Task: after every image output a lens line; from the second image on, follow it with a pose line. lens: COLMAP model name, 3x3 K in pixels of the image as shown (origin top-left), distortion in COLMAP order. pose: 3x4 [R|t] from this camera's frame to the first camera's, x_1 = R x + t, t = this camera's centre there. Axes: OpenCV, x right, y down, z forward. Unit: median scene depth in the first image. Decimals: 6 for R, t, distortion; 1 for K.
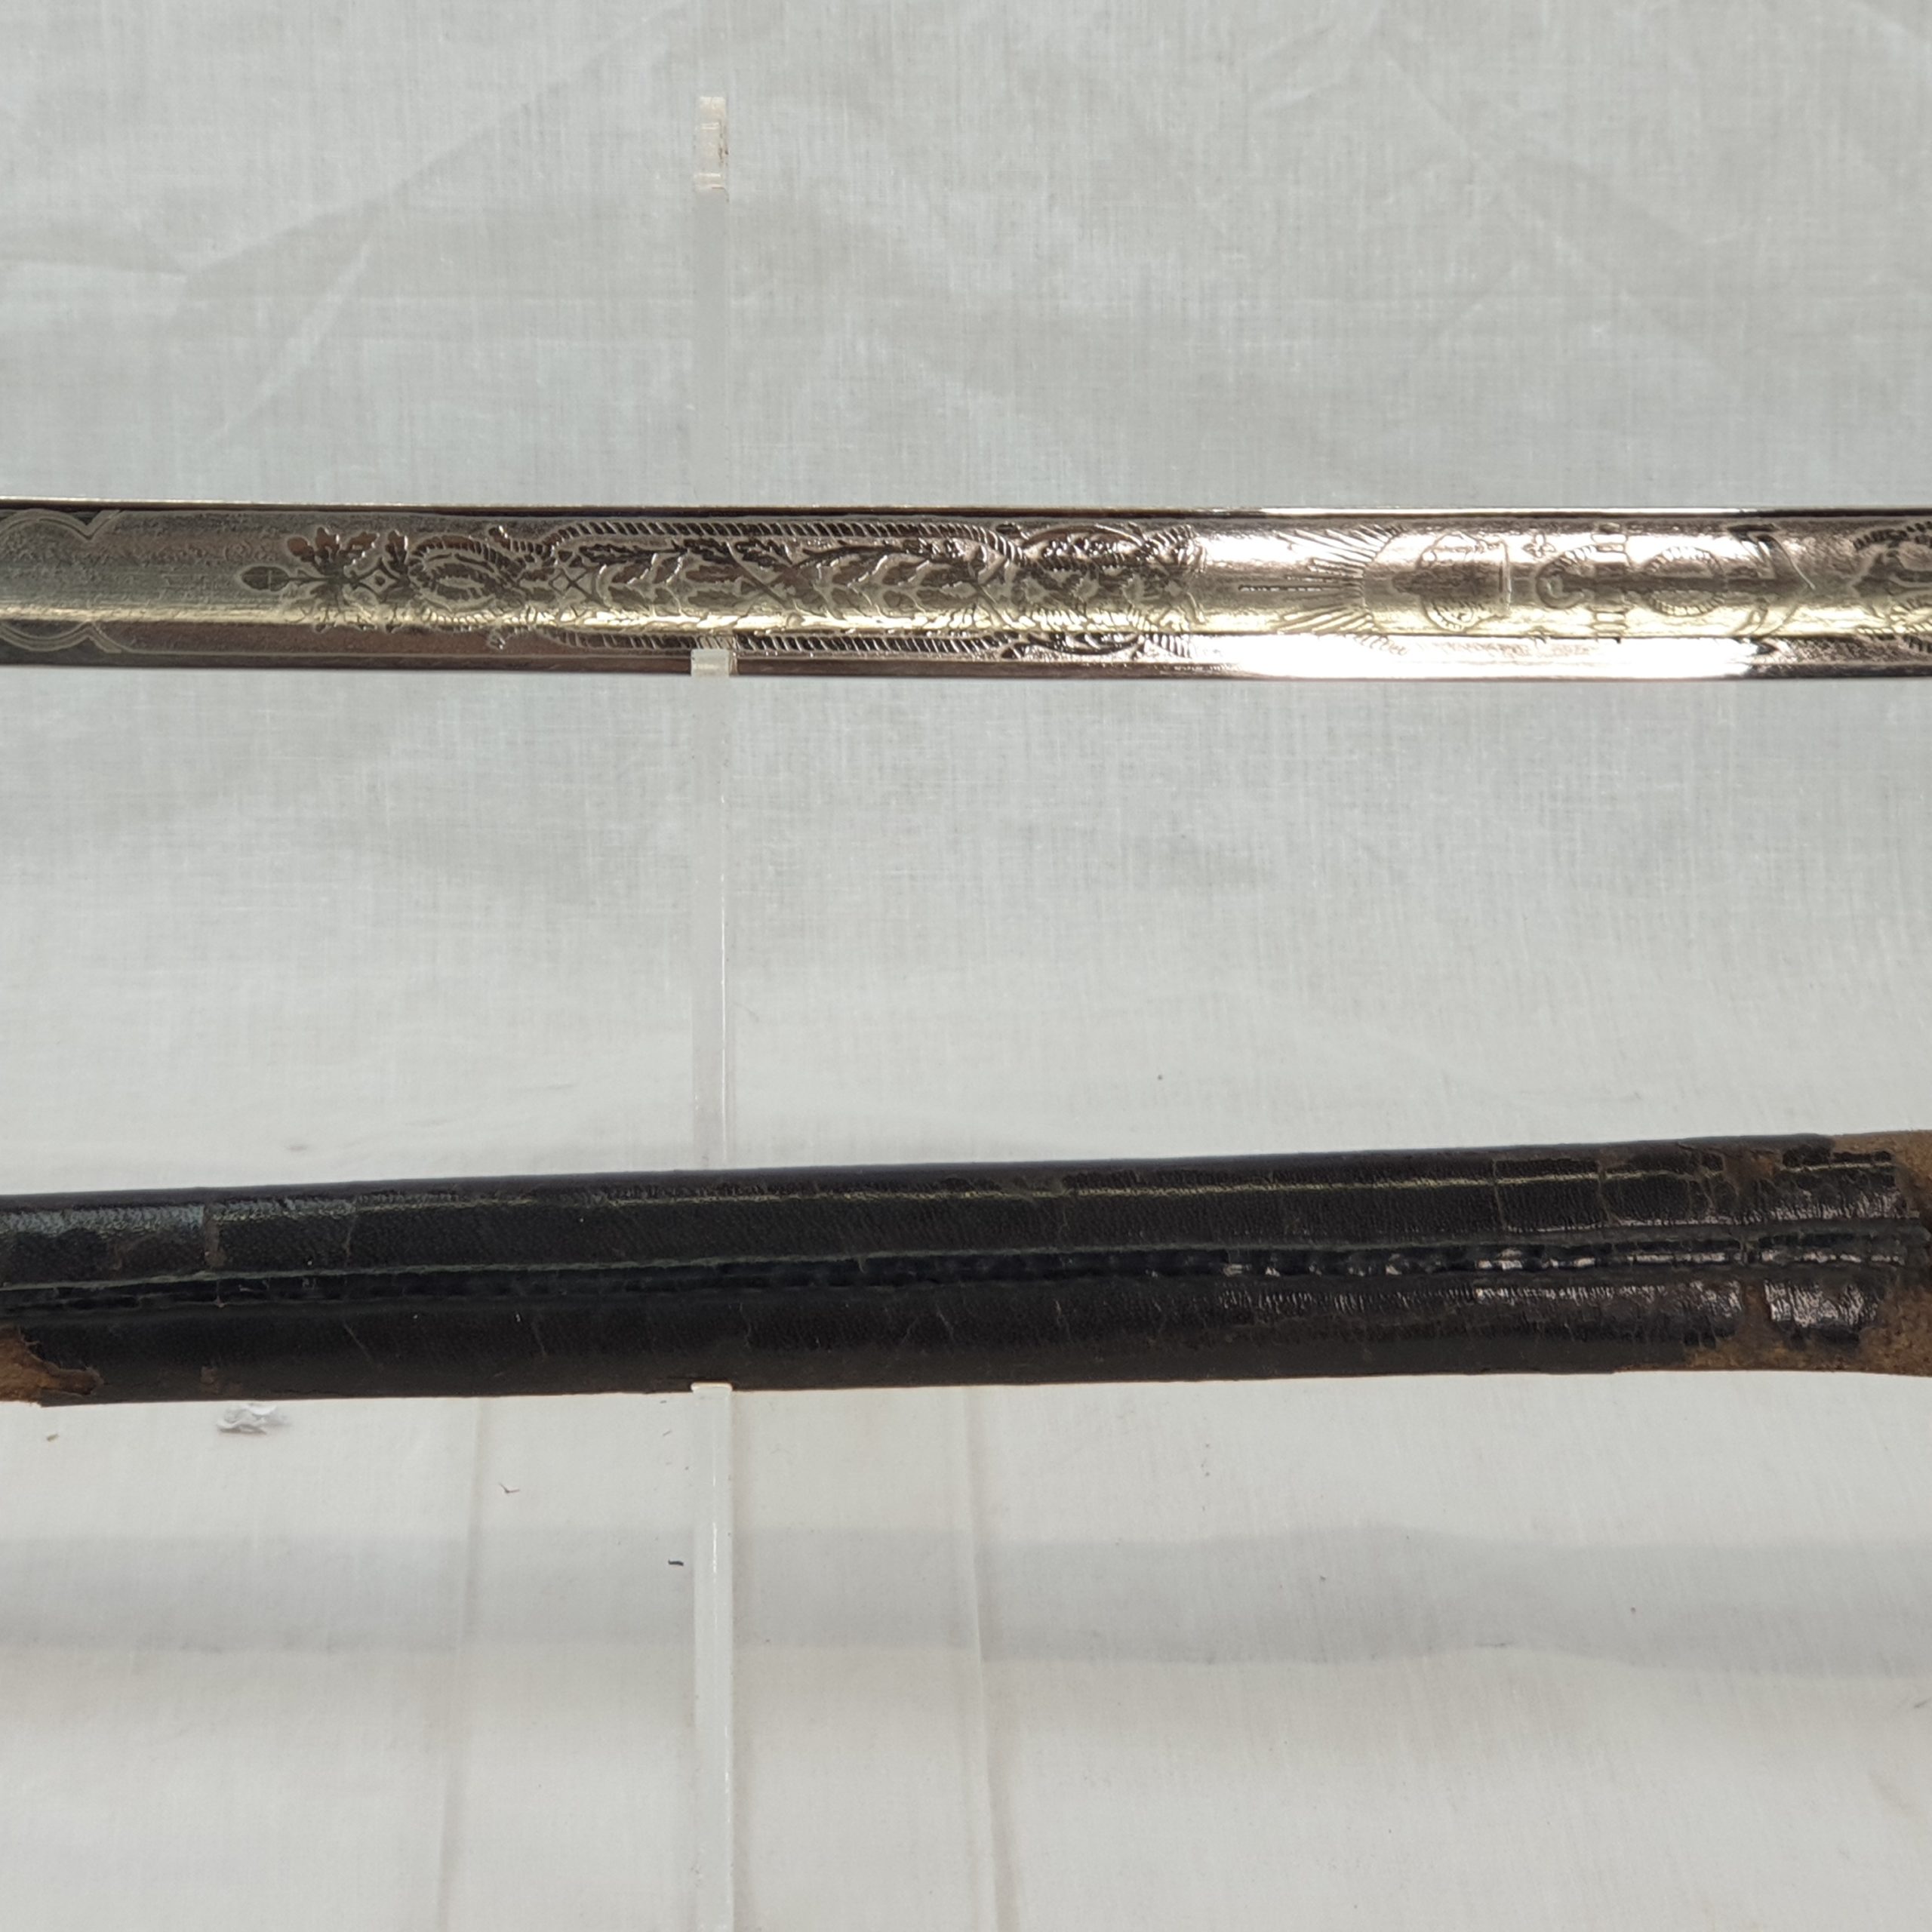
lens RADIAL K [[6195.1, 0, 1012.8], [0, 6195.1, 962.8], [0, 0, 1]] dist [-0.069810, 5.316417]
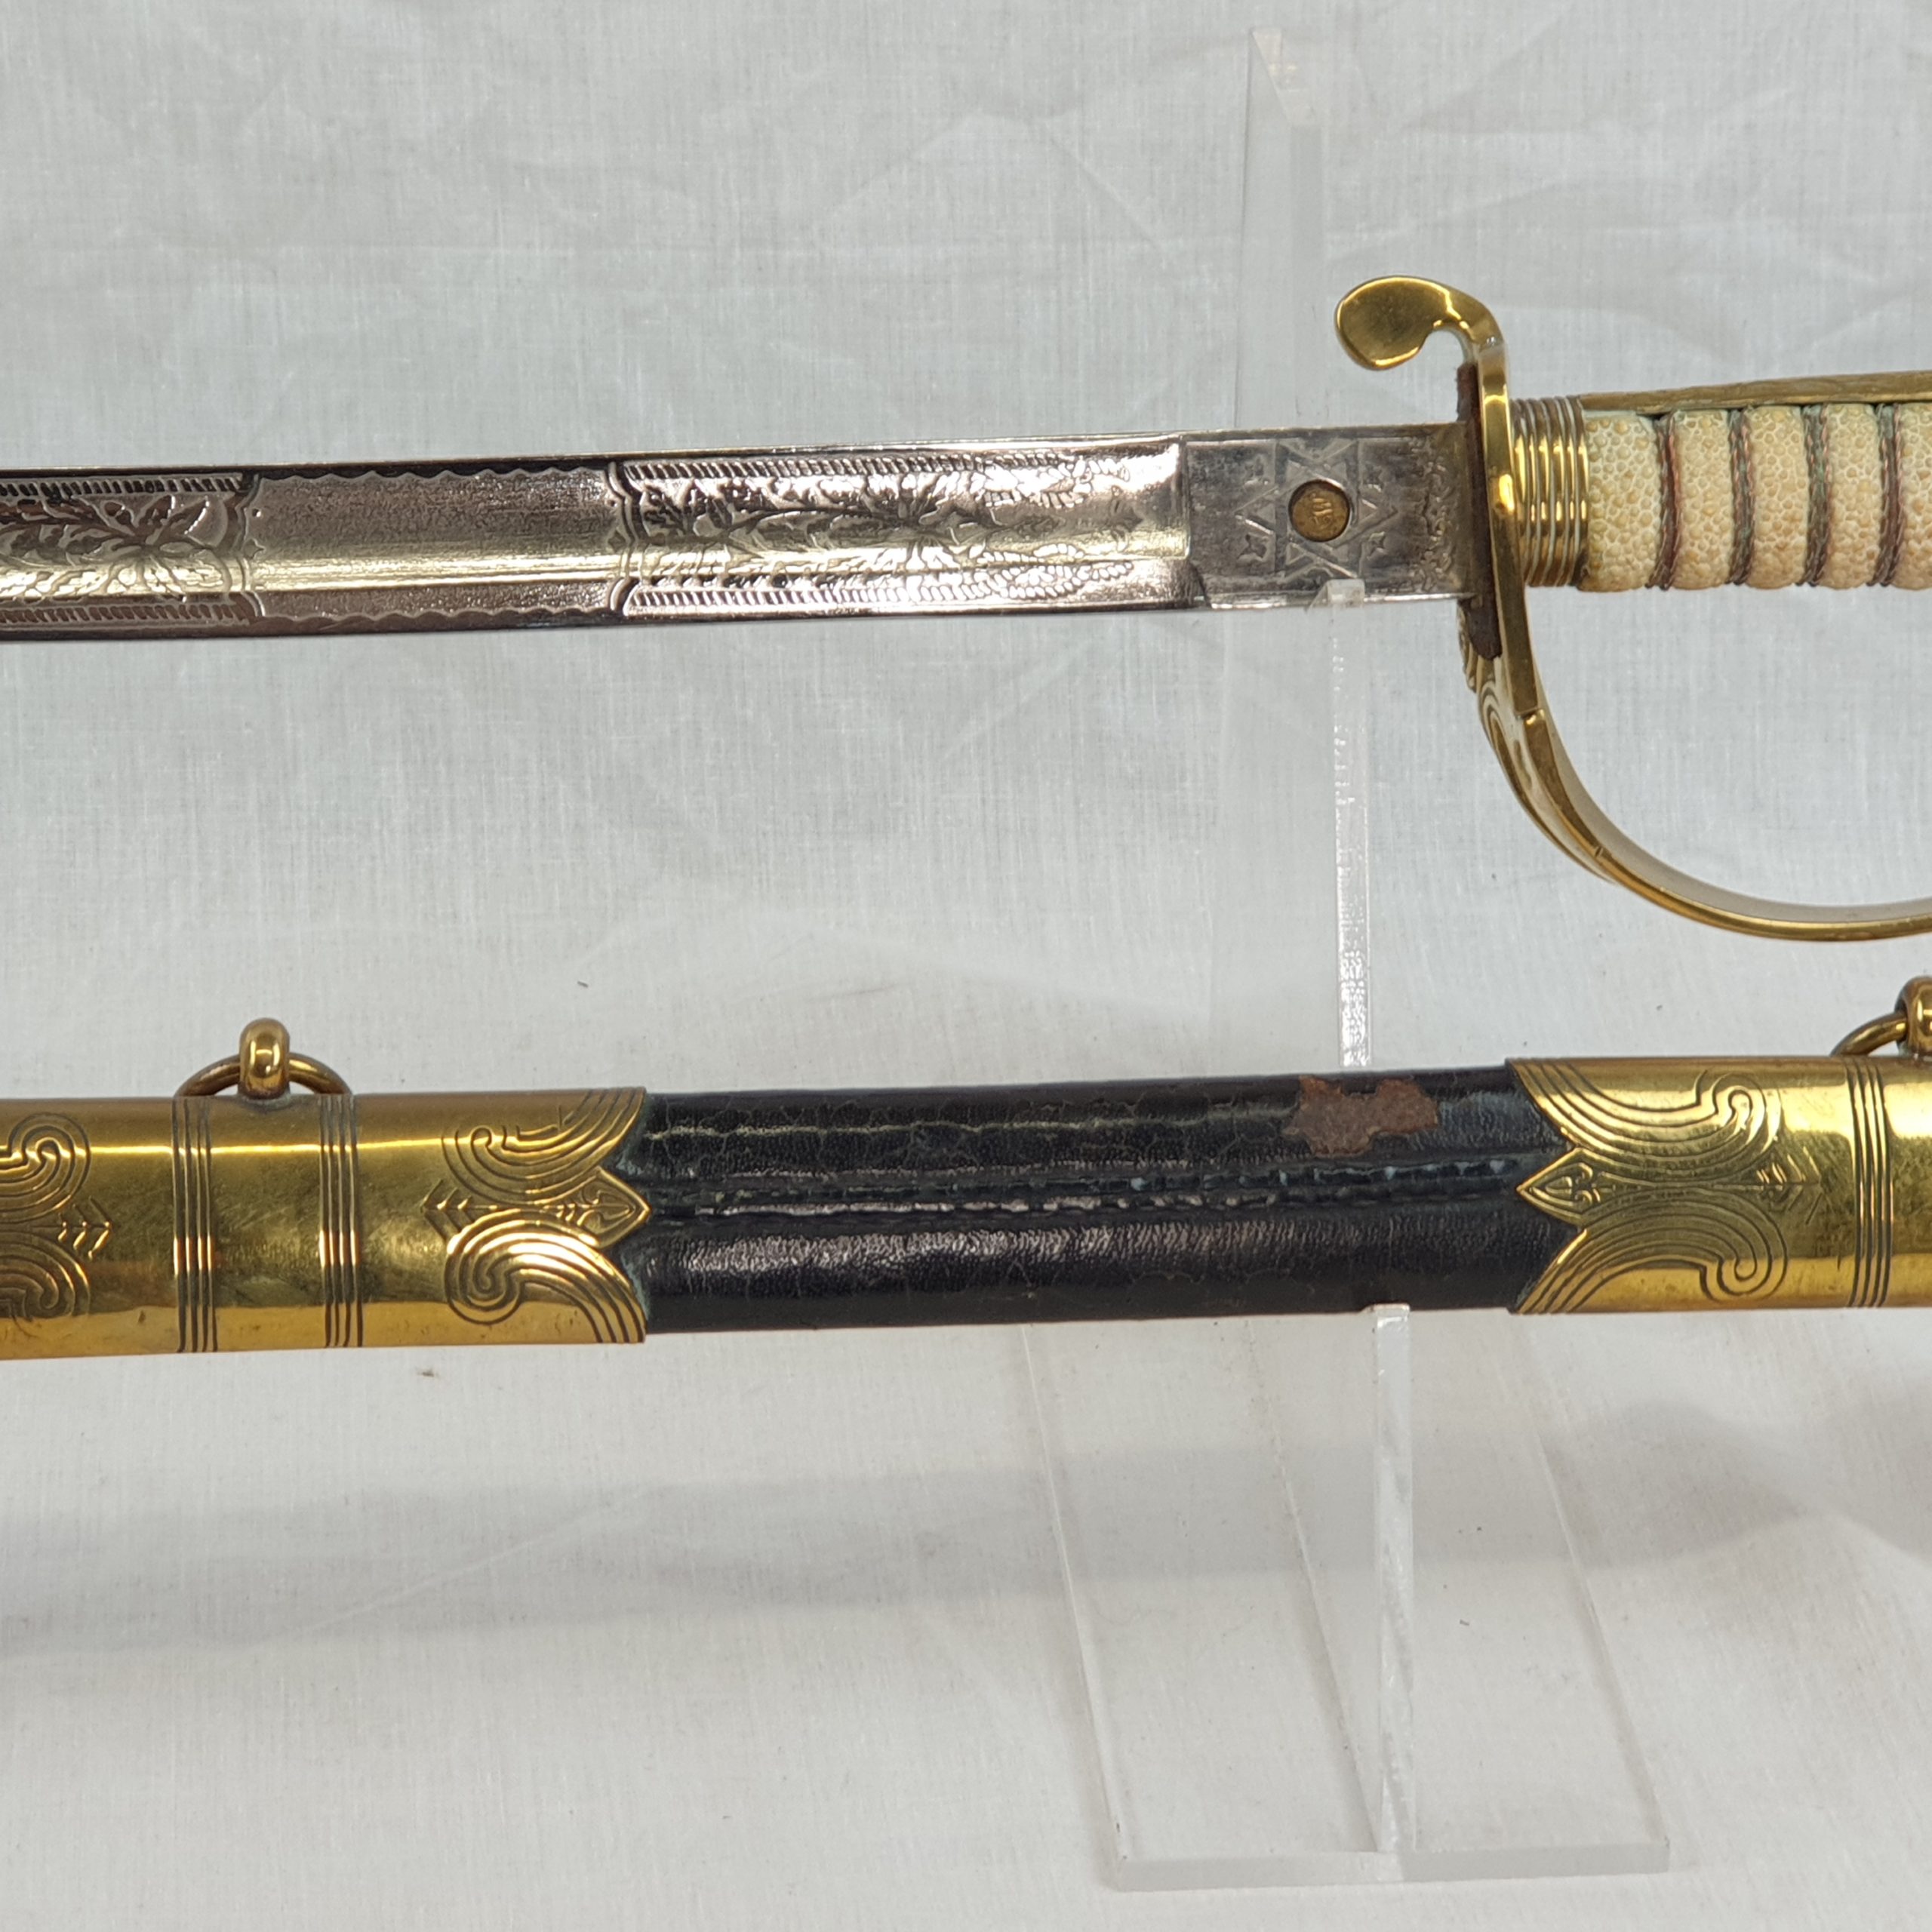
lens RADIAL K [[6299.2, 0, 966.0], [0, 6299.2, 966.0], [0, 0, 1]] dist [-0.342756, 14.245421]
pose [[0.997254, -0.020257, 0.071228, 0.193677], [0.019548, 0.999752, 0.010631, -0.001692], [-0.071425, -0.009209, 0.997403, -0.008246]]
